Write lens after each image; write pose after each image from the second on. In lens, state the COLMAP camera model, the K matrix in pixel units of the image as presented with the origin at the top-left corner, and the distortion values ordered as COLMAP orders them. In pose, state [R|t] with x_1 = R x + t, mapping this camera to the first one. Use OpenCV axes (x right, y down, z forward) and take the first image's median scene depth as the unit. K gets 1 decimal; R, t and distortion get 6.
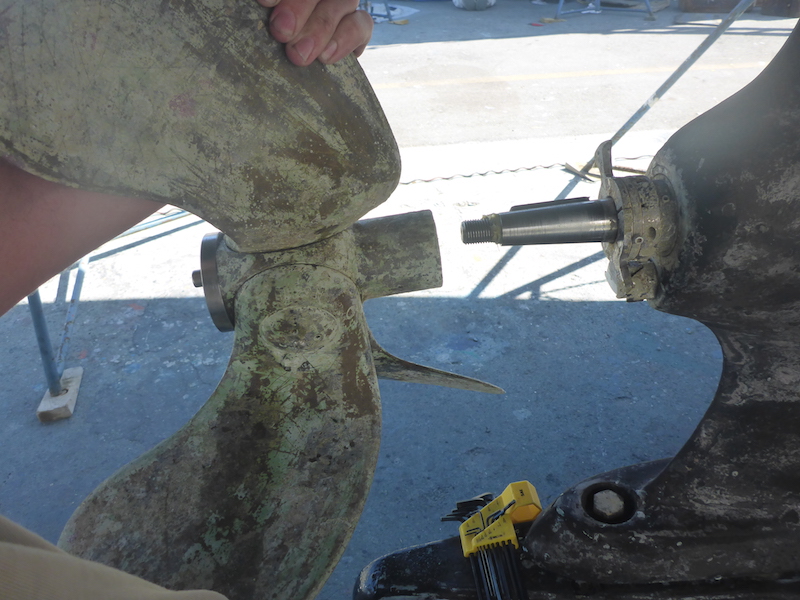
lens RADIAL K [[667.9, 0, 394.2], [0, 667.9, 298.3], [0, 0, 1]] dist [-0.037512, 0.000378]
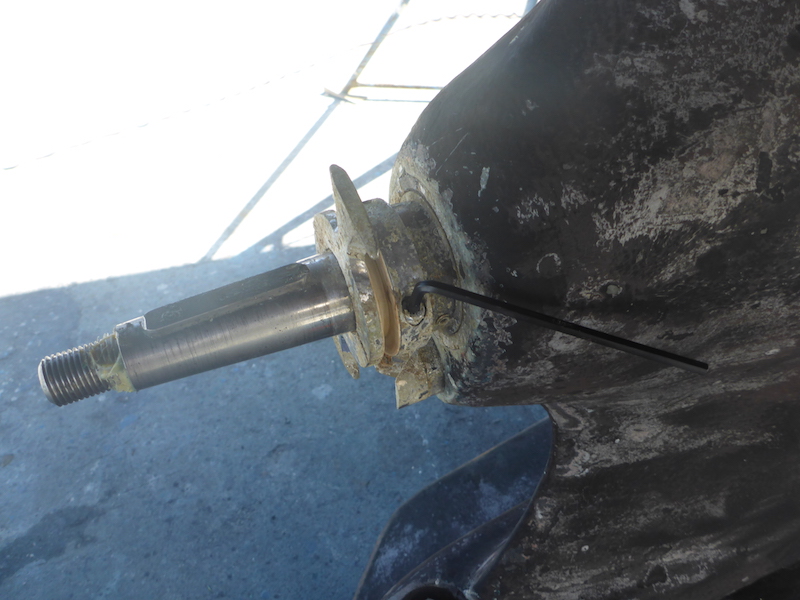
lens RADIAL K [[671.4, 0, 400.0], [0, 671.4, 300.0], [0, 0, 1]] dist [-0.020679, -0.001159]
pose [[0.934294, -0.213436, 0.285552, 0.181037], [0.180385, 0.973903, 0.137746, -0.148979], [-0.307500, -0.077187, 0.948412, 0.401016]]
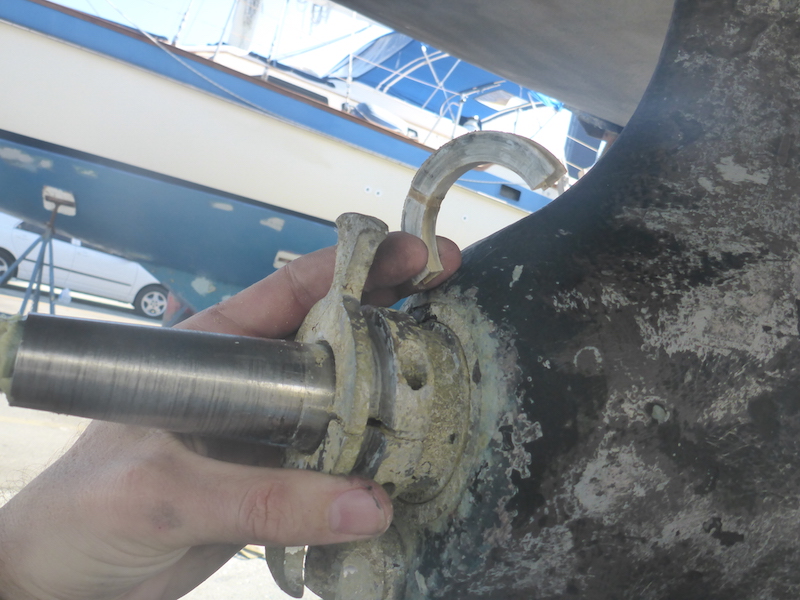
lens RADIAL K [[675.0, 0, 397.9], [0, 675.0, 291.8], [0, 0, 1]] dist [-0.027351, 0.006392]
pose [[0.877095, 0.263564, 0.401544, 0.153725], [-0.000617, 0.836618, -0.547786, 0.051891], [-0.480316, 0.480213, 0.733956, 0.529764]]
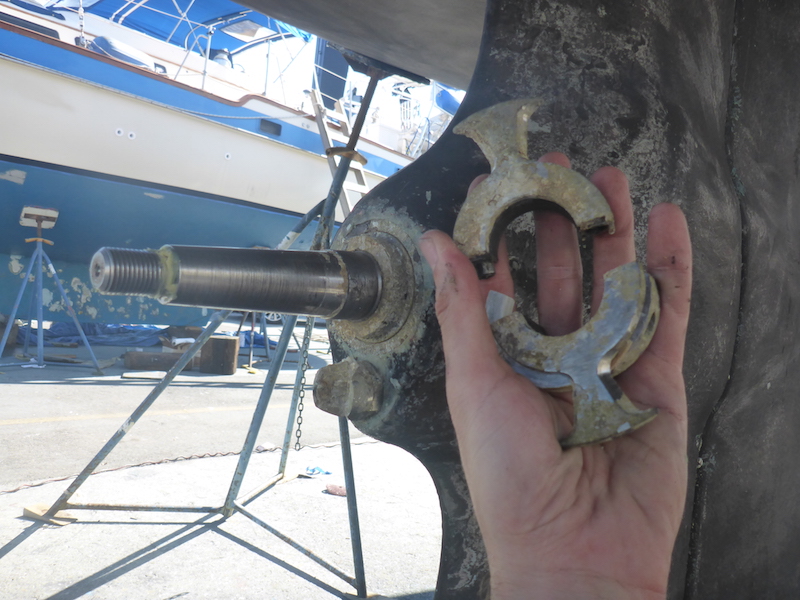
lens RADIAL K [[675.0, 0, 397.9], [0, 675.0, 291.8], [0, 0, 1]] dist [-0.027351, 0.006392]
pose [[0.711626, 0.117769, 0.692618, -0.079259], [0.265599, 0.867591, -0.420409, 0.169218], [-0.650420, 0.483132, 0.586121, 0.462644]]
